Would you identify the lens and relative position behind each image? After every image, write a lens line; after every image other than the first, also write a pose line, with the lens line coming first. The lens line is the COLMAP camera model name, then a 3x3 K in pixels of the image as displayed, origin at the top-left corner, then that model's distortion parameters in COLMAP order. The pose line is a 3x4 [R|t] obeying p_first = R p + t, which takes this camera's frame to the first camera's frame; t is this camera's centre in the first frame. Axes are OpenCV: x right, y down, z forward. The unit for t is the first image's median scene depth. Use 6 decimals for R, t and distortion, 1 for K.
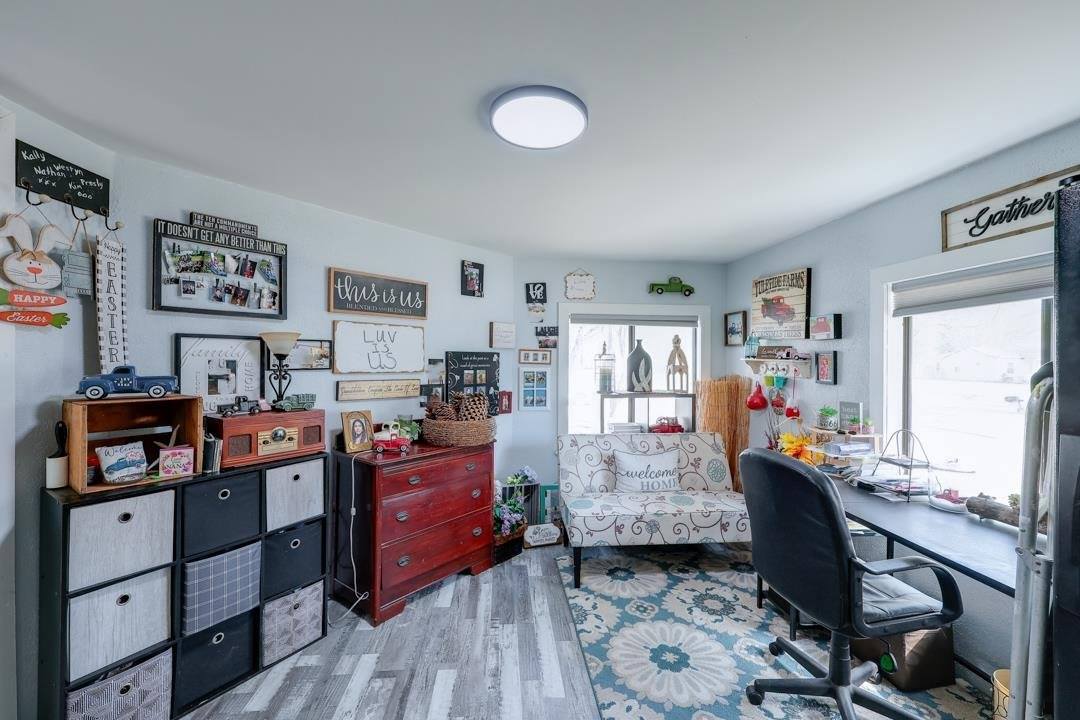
lens RADIAL K [[438.1, 0, 538.9], [0, 438.1, 358.0], [0, 0, 1]] dist [0.000328, 0.000134]
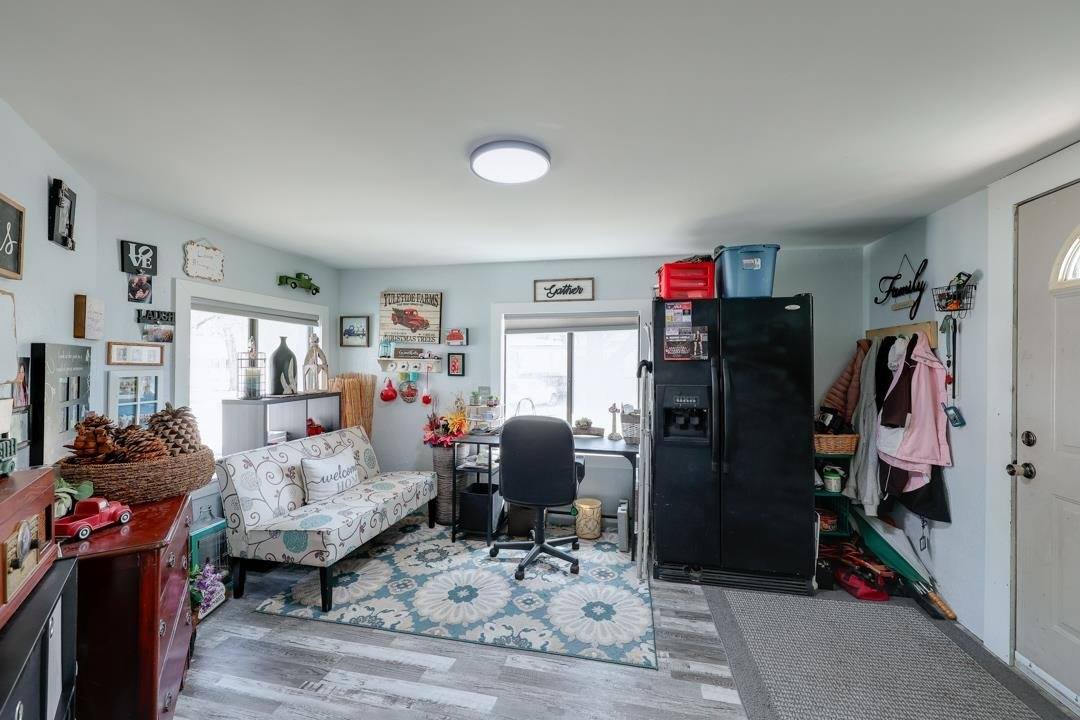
lens RADIAL K [[438.1, 0, 539.3], [0, 438.1, 358.8], [0, 0, 1]] dist [0.000328, 0.000134]
pose [[0.297283, 0.001317, 0.954789, -0.553126], [-0.005732, 0.999983, 0.000406, 0.000371], [-0.954772, -0.005594, 0.297285, 0.270078]]
